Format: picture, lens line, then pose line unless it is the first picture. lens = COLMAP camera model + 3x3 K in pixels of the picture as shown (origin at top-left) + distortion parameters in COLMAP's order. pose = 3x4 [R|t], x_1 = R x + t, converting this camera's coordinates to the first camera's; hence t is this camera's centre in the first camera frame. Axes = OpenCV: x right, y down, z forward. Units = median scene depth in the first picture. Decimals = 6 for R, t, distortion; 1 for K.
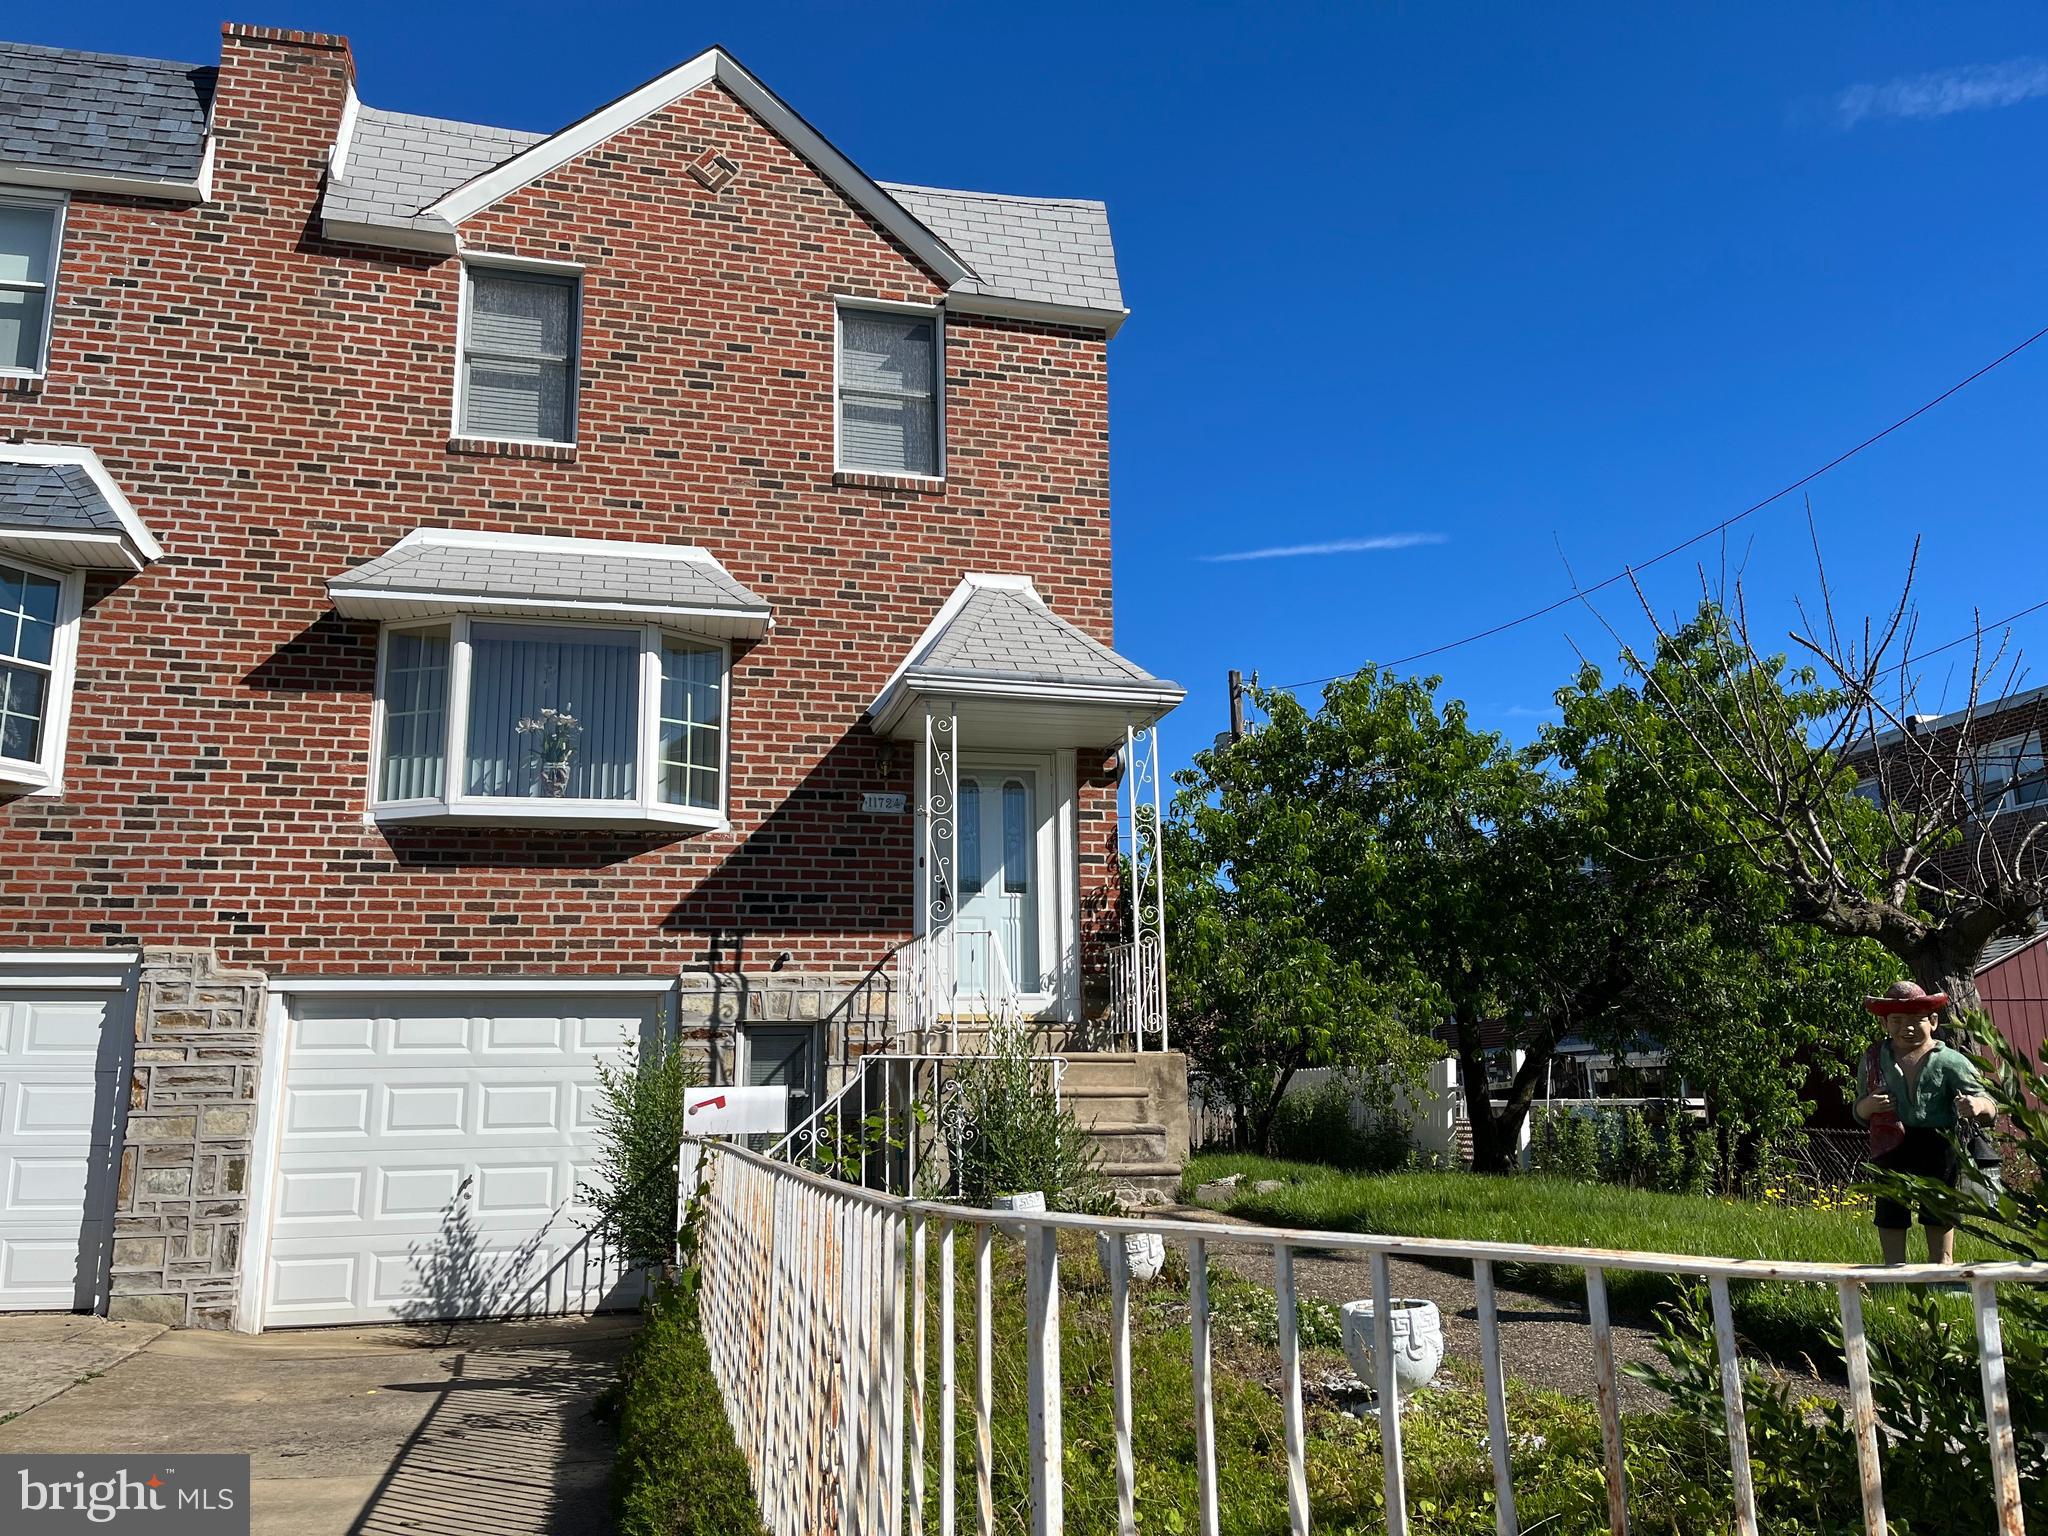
lens RADIAL K [[1553.6, 0, 1016.3], [0, 1553.6, 759.7], [0, 0, 1]] dist [0.058601, -0.068450]
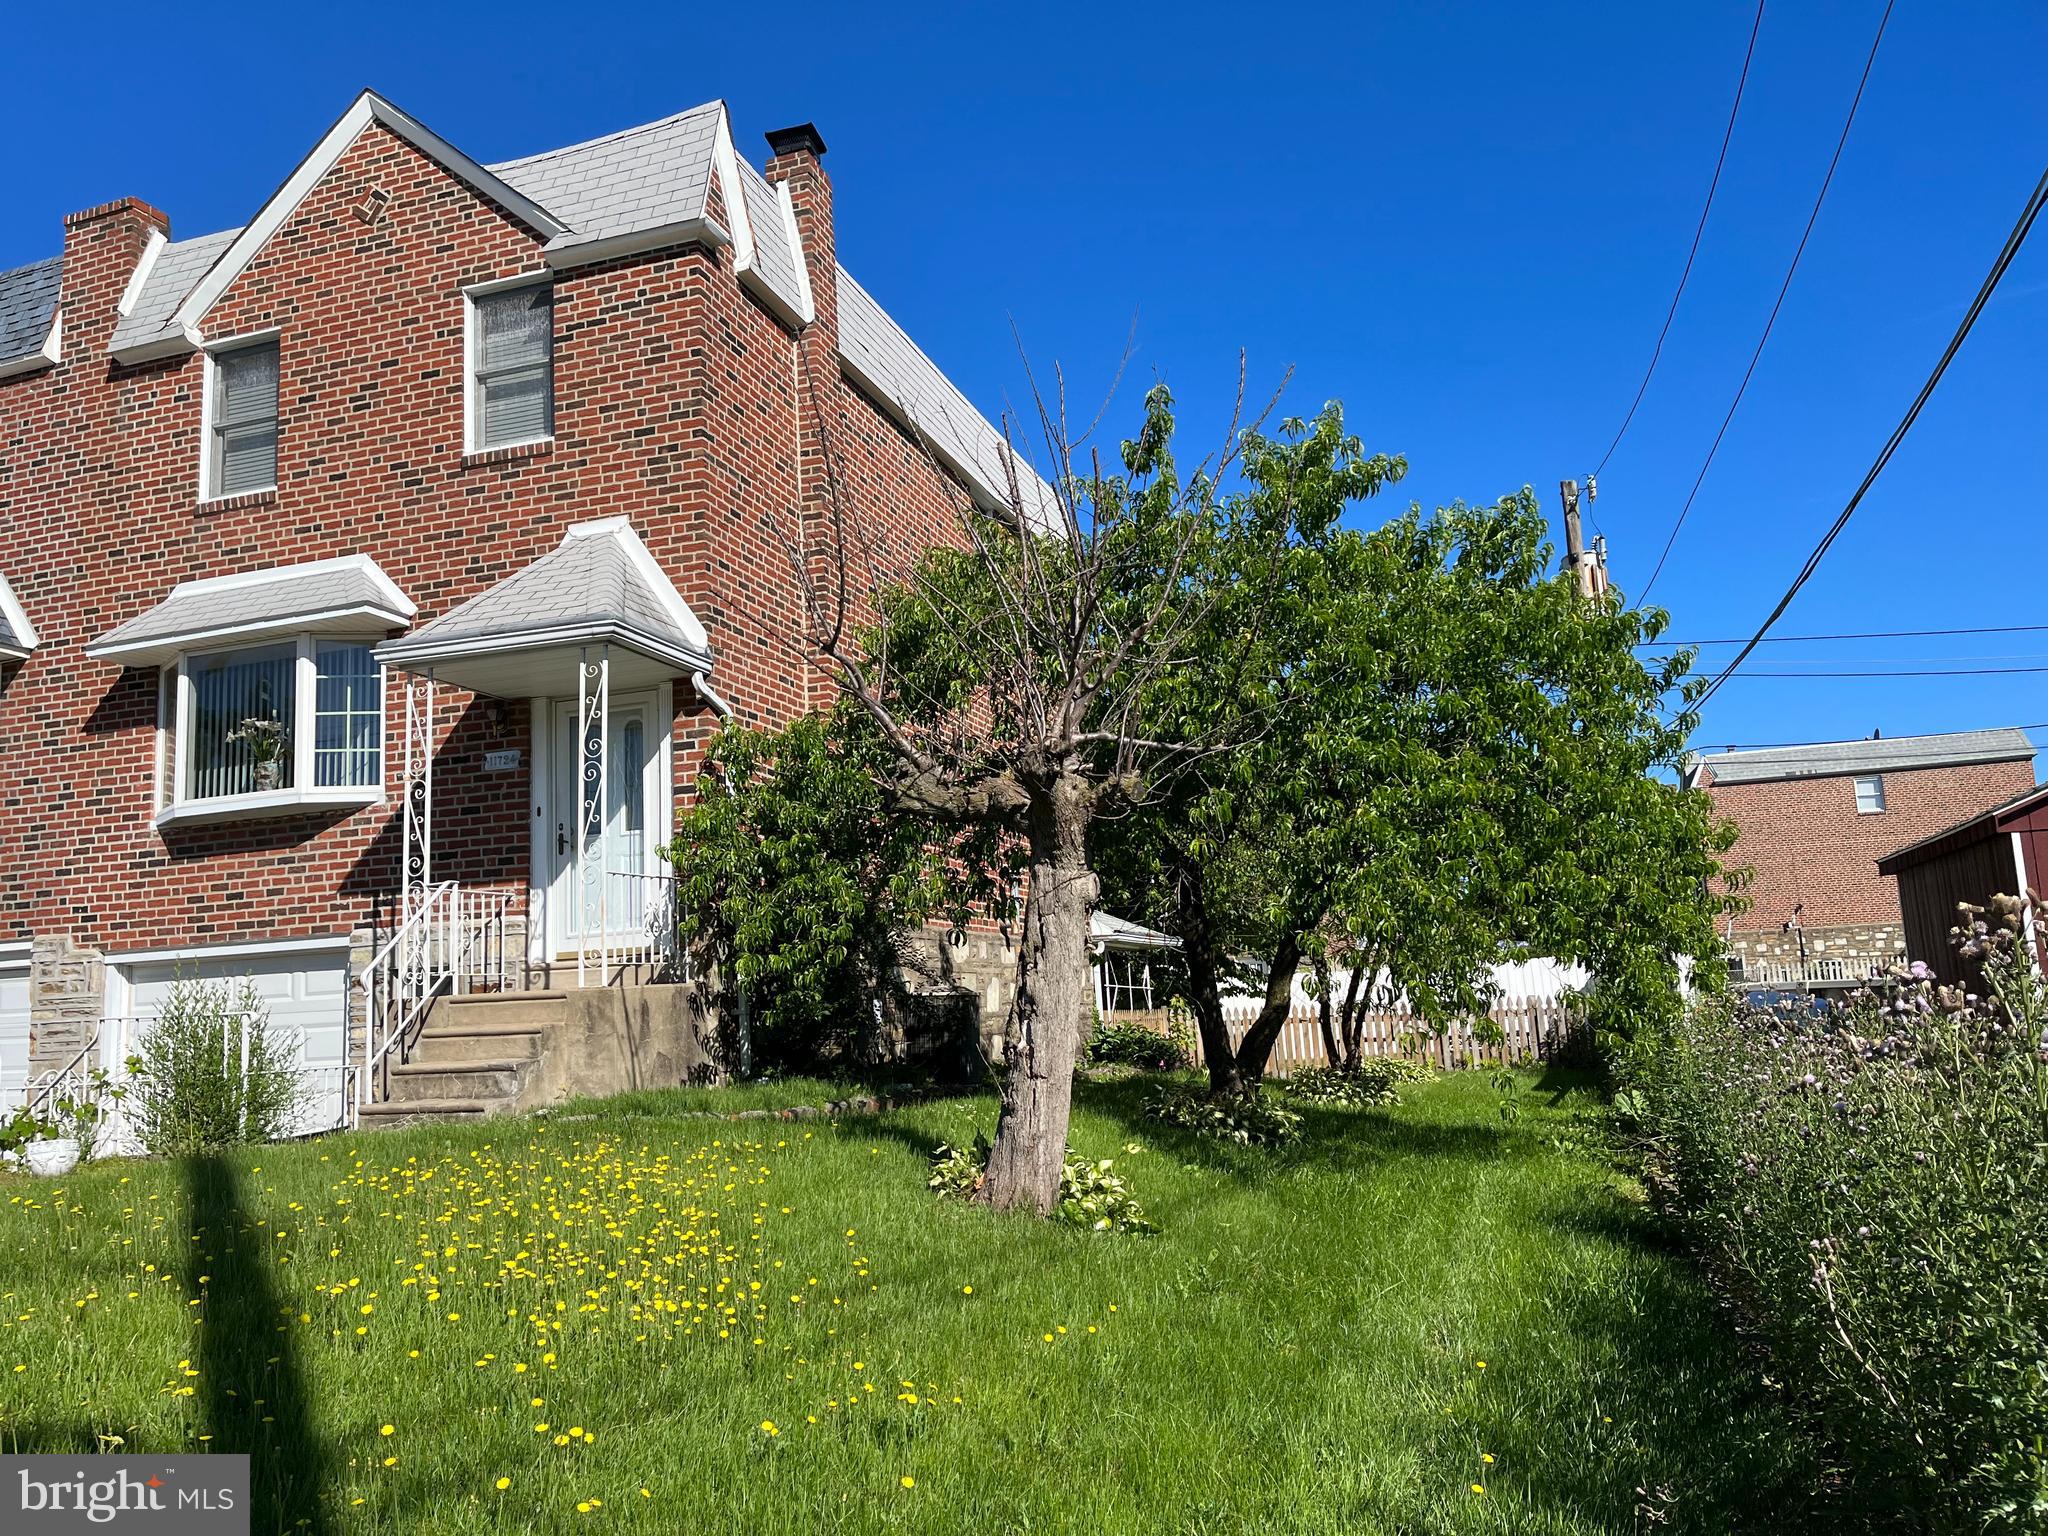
lens RADIAL K [[1553.6, 0, 1017.6], [0, 1553.6, 768.8], [0, 0, 1]] dist [0.058601, -0.068450]
pose [[0.836204, -0.108634, -0.537552, 0.806438], [0.151394, 0.987822, 0.035876, 0.049784], [0.527108, -0.111382, 0.842467, 0.285462]]
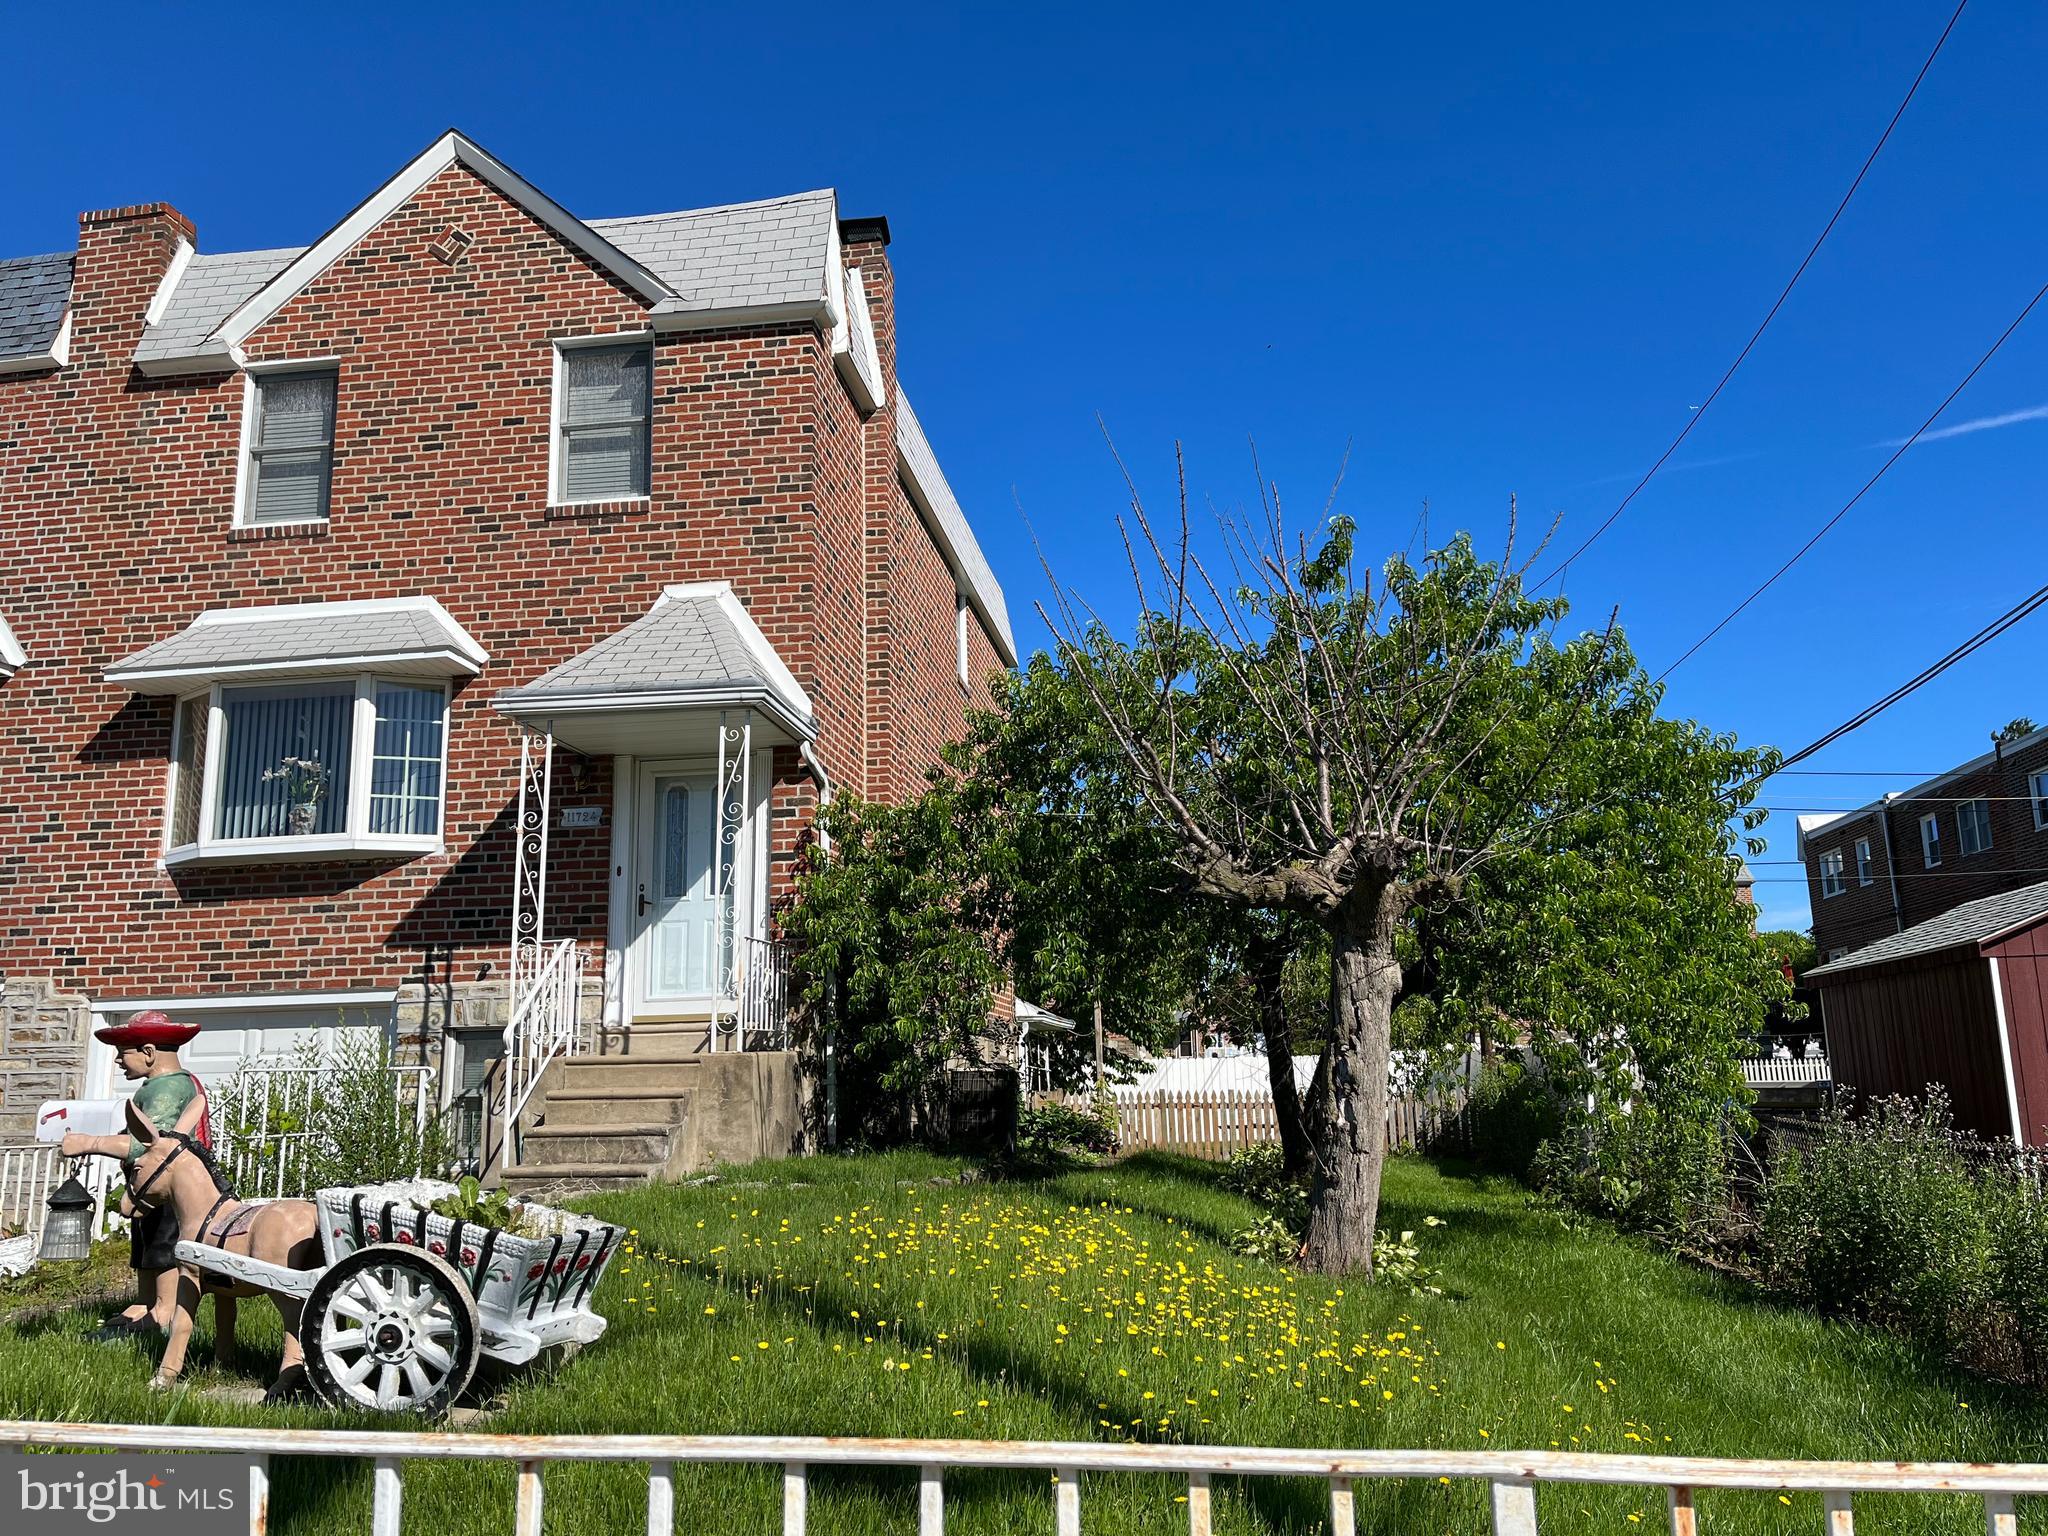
lens RADIAL K [[1553.6, 0, 1026.3], [0, 1553.6, 766.6], [0, 0, 1]] dist [0.058601, -0.068450]
pose [[0.921714, -0.081012, -0.379316, 0.608813], [0.089545, 0.995971, 0.004877, 0.016052], [0.377393, -0.038461, 0.925254, 0.139909]]
